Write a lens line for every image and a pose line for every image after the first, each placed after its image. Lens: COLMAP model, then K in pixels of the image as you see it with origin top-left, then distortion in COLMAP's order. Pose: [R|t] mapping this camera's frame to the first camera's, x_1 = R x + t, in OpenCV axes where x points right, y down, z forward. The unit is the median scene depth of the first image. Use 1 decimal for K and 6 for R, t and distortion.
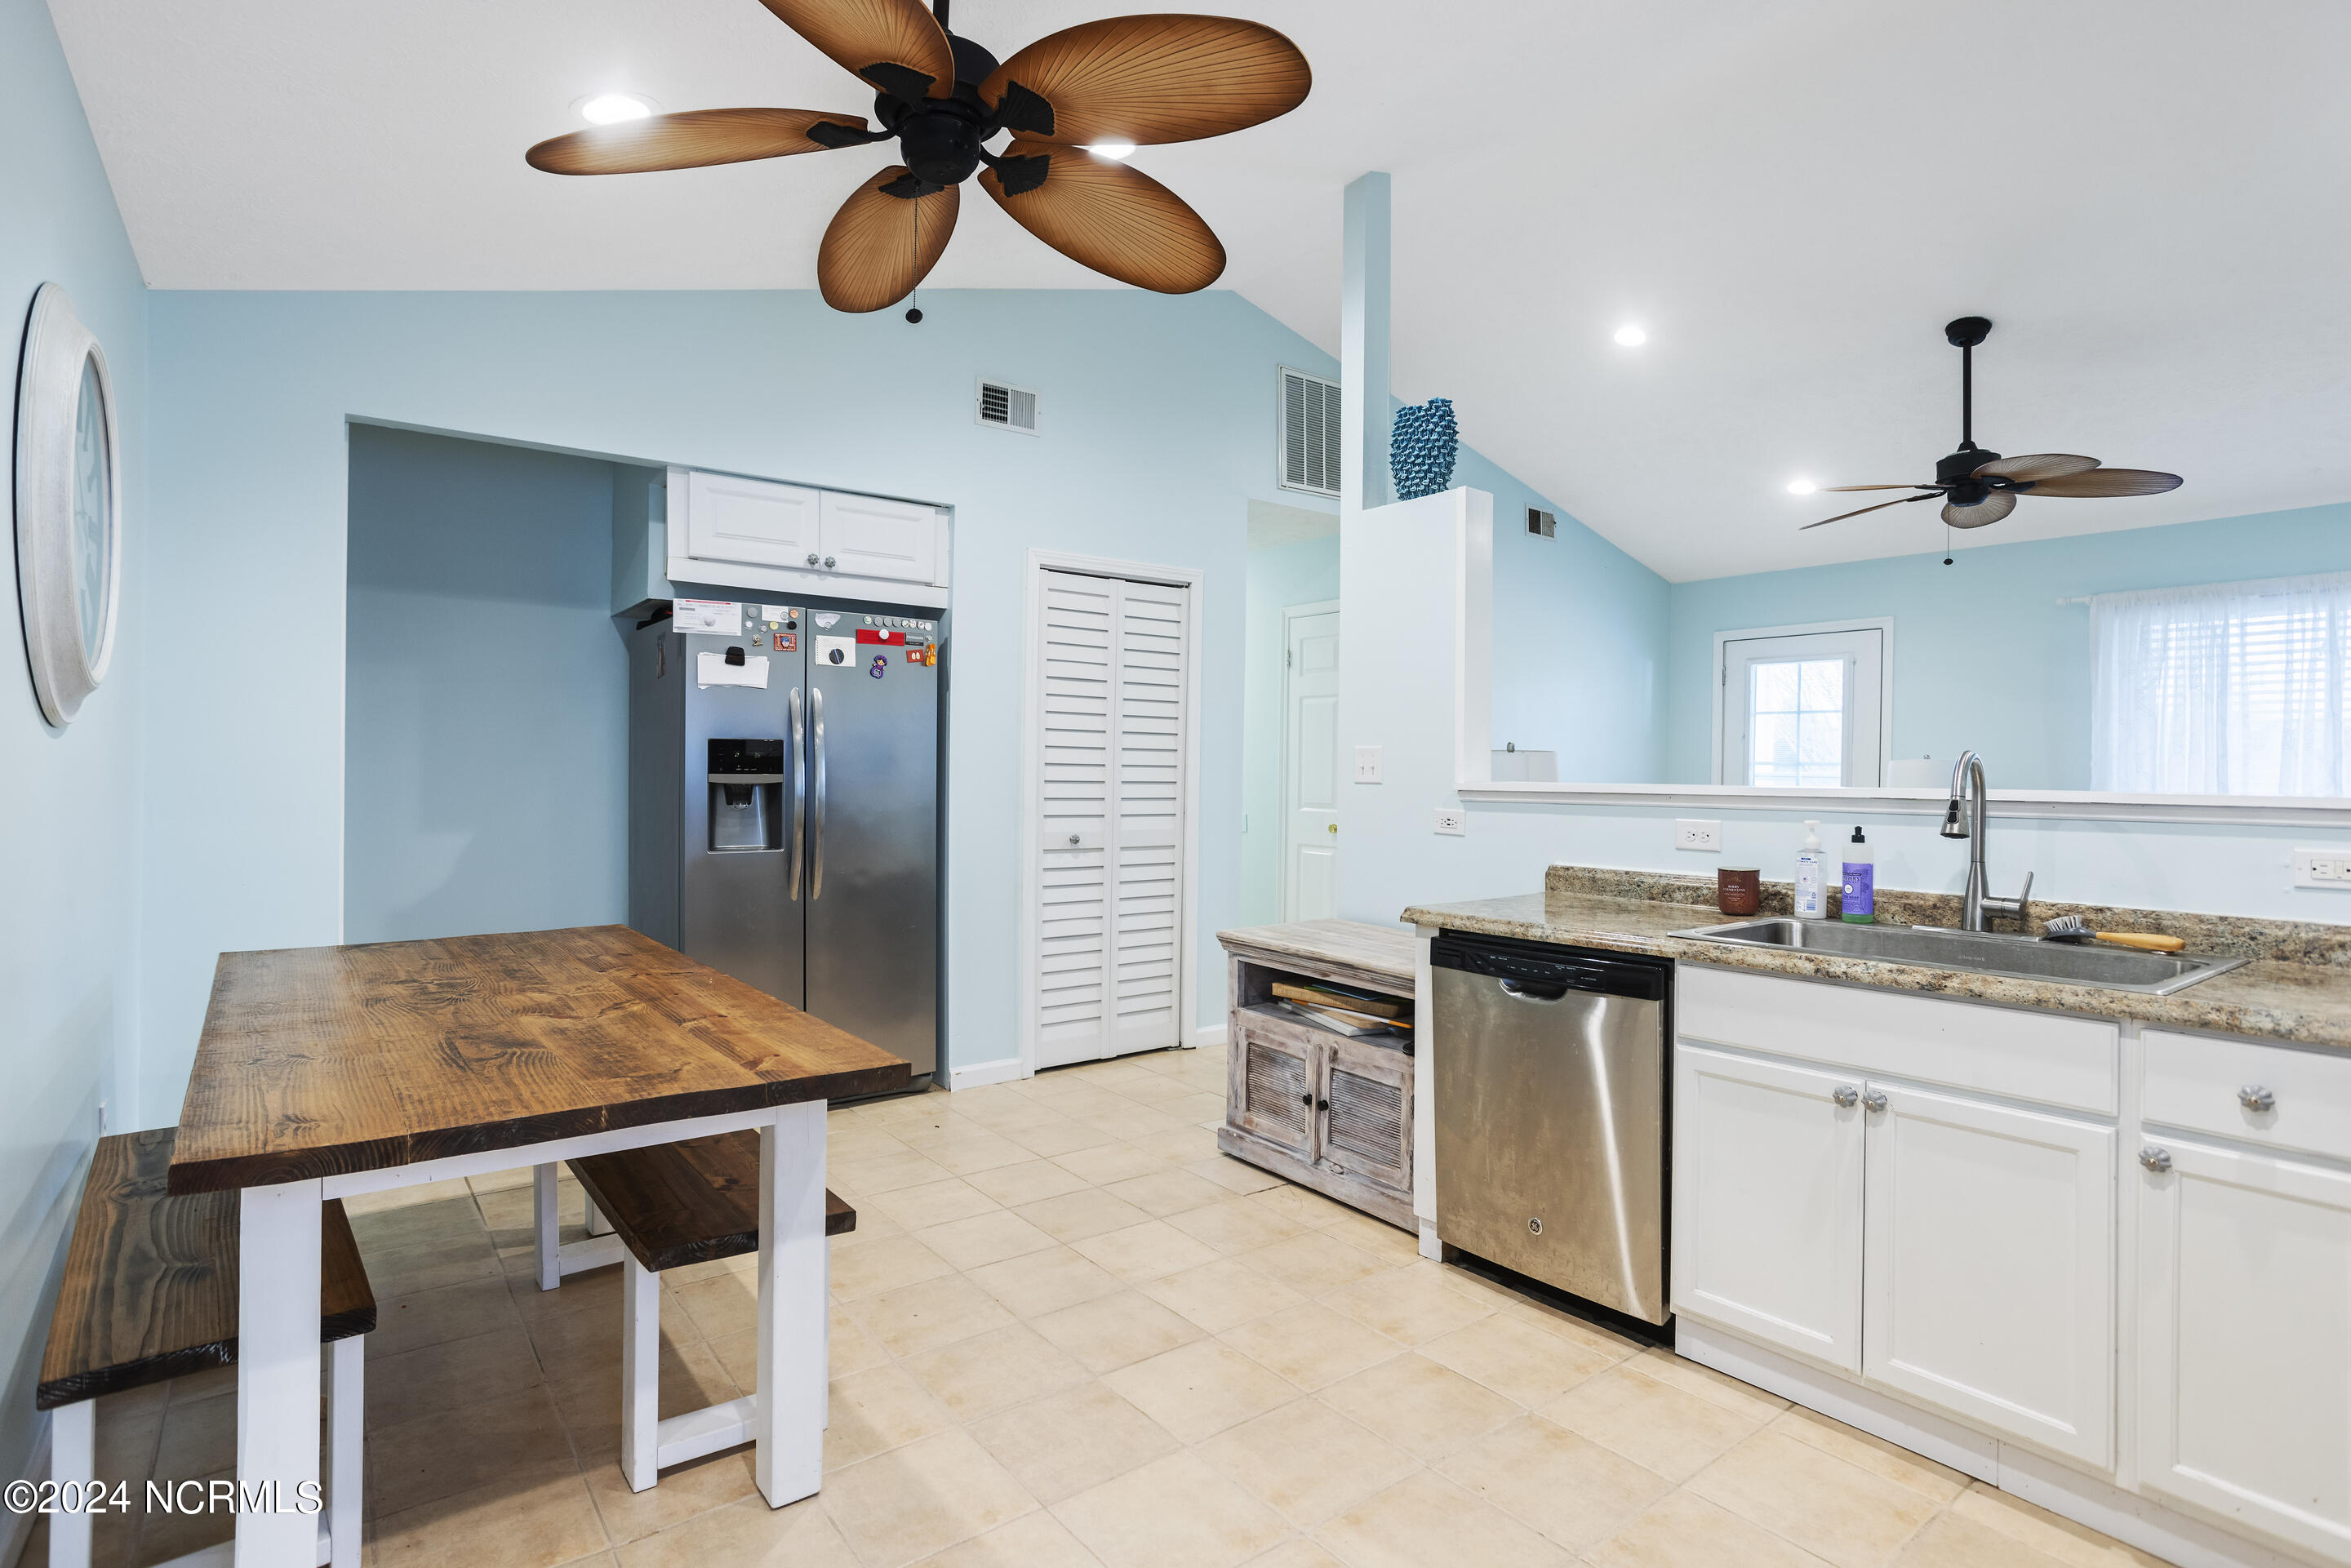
lens RADIAL K [[1194.8, 0, 1151.5], [0, 1194.8, 786.3], [0, 0, 1]] dist [-0.042238, 0.023319]
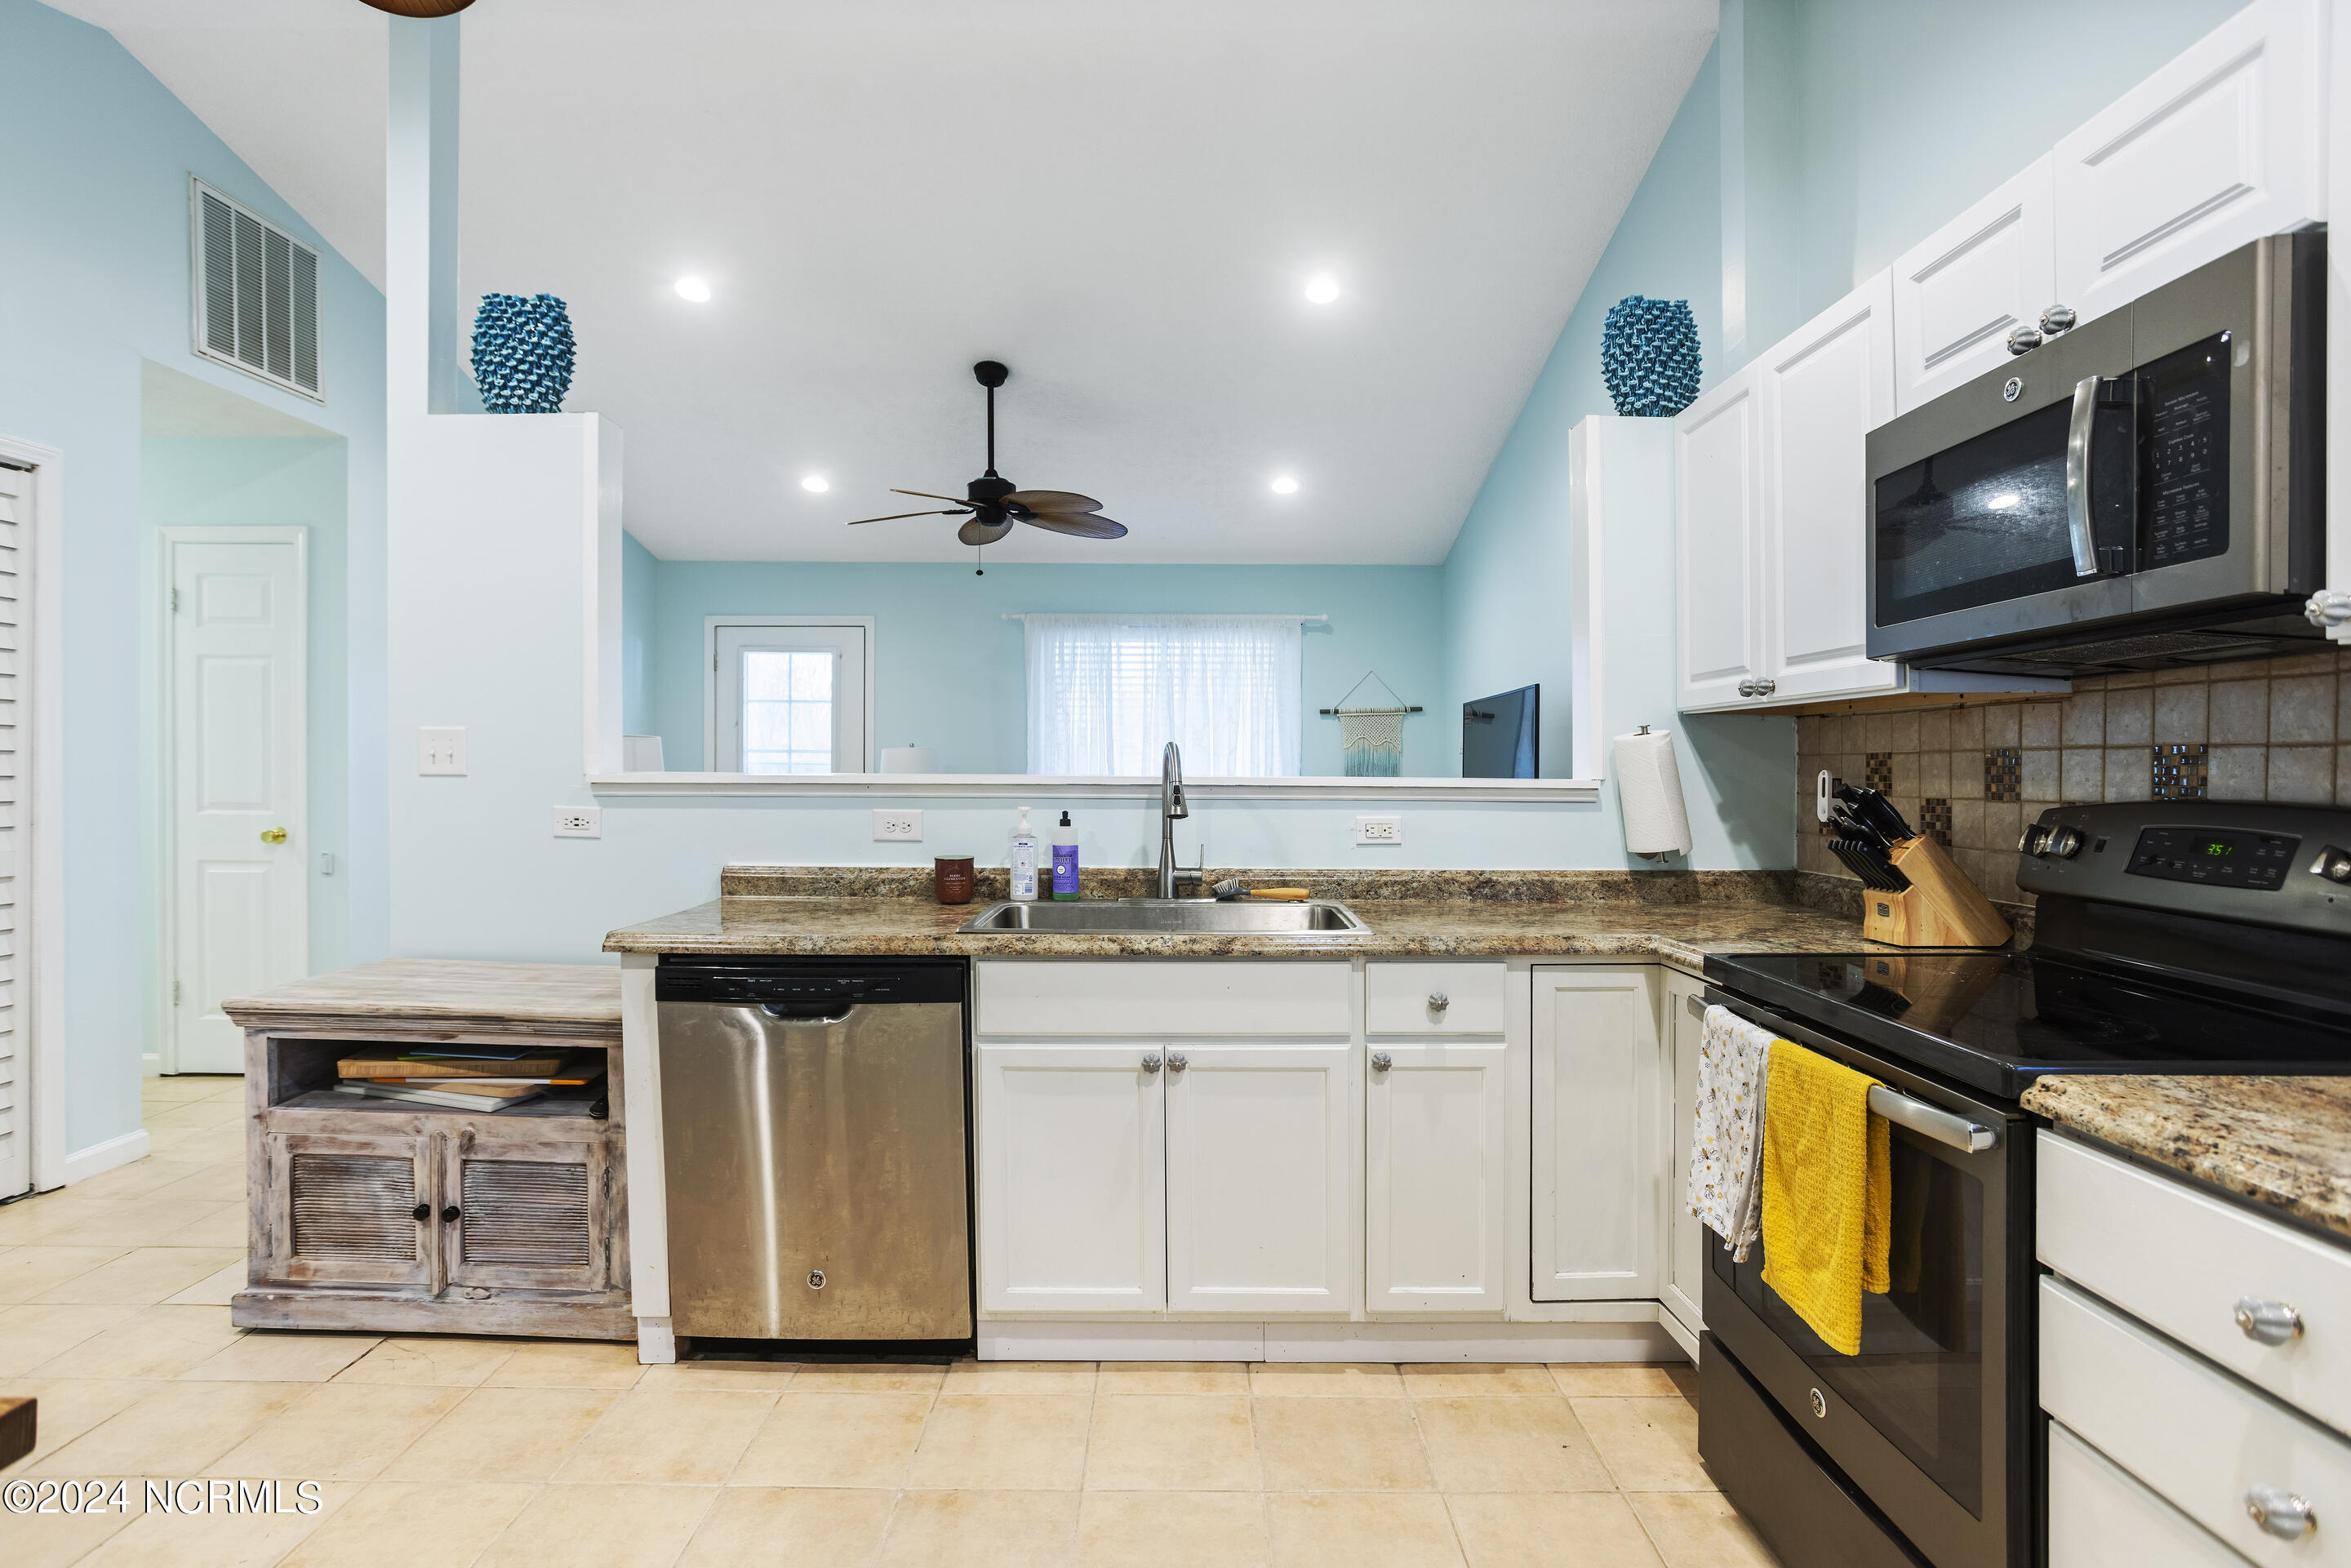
lens RADIAL K [[1194.8, 0, 1193.8], [0, 1194.8, 783.3], [0, 0, 1]] dist [-0.042238, 0.023319]
pose [[0.597691, -0.017346, 0.801539, -0.171565], [0.009666, 0.999849, 0.014429, -0.005076], [-0.801668, -0.000876, 0.597769, 0.211727]]
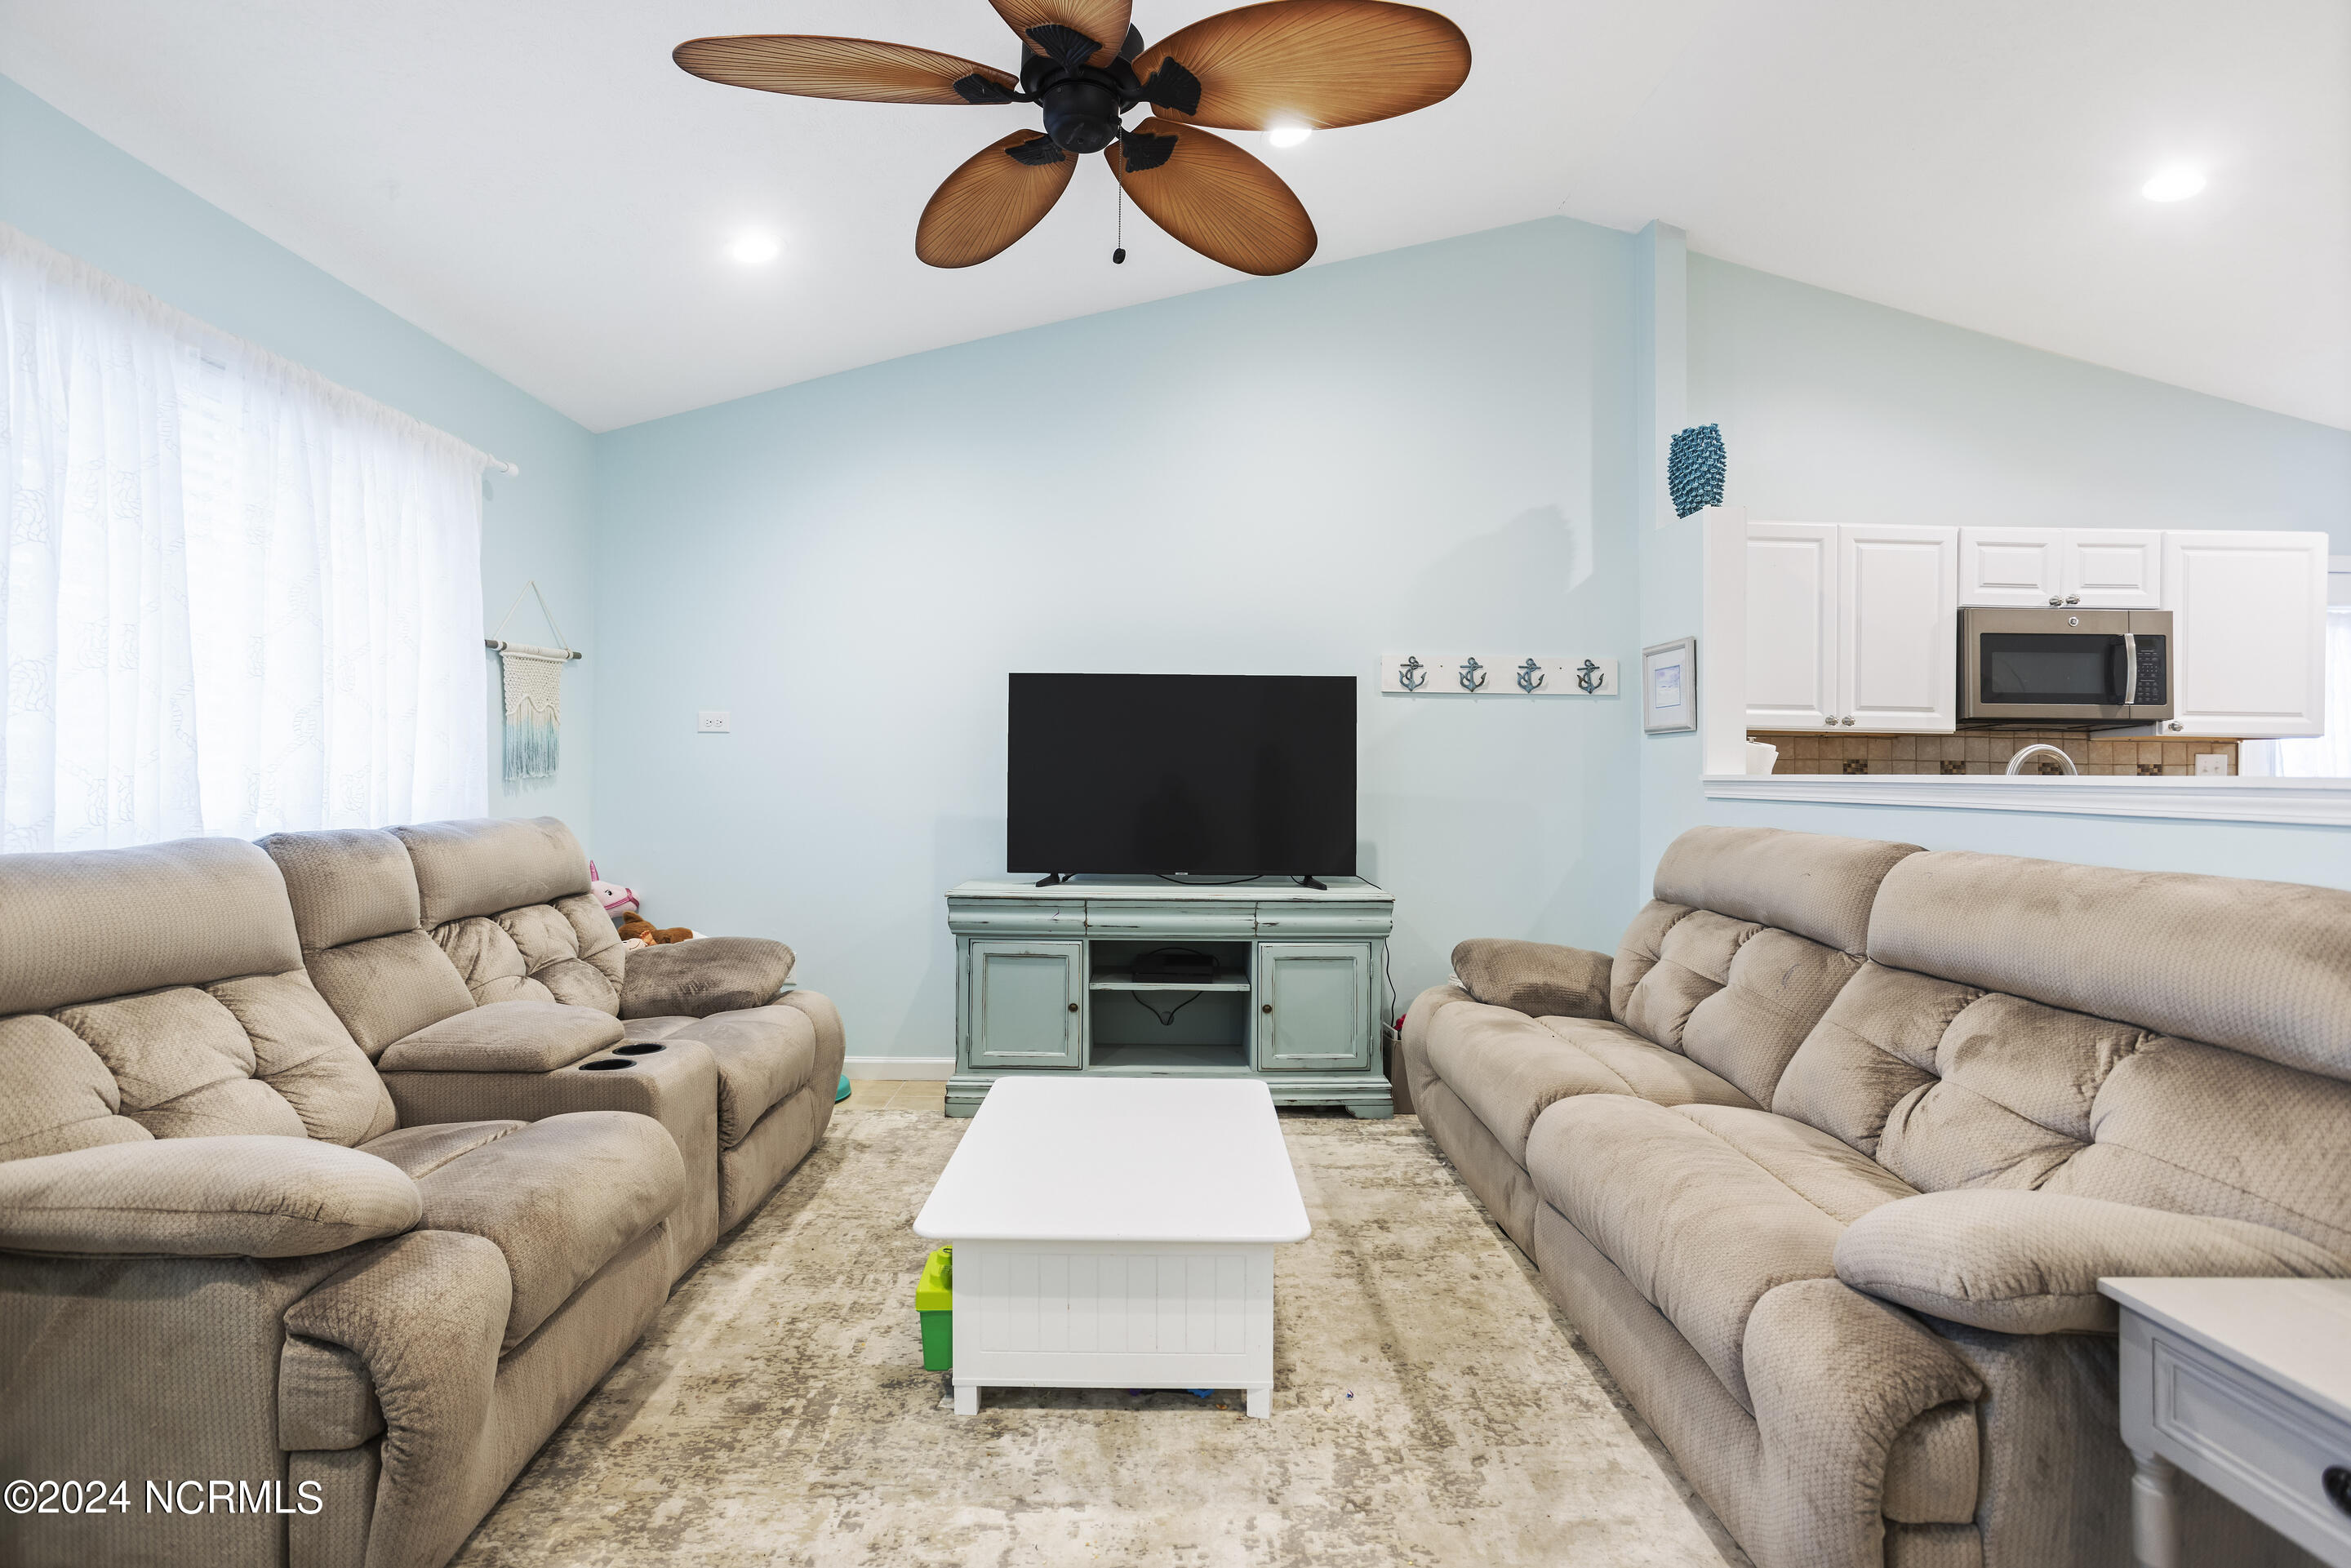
lens RADIAL K [[1120.7, 0, 1196.5], [0, 1120.7, 751.8], [0, 0, 1]] dist [-0.011907, 0.004215]
pose [[-0.812783, -0.014525, 0.582385, 0.561544], [-0.016243, 0.999865, 0.002267, -0.009988], [-0.582340, -0.007618, -0.812910, 1.872440]]
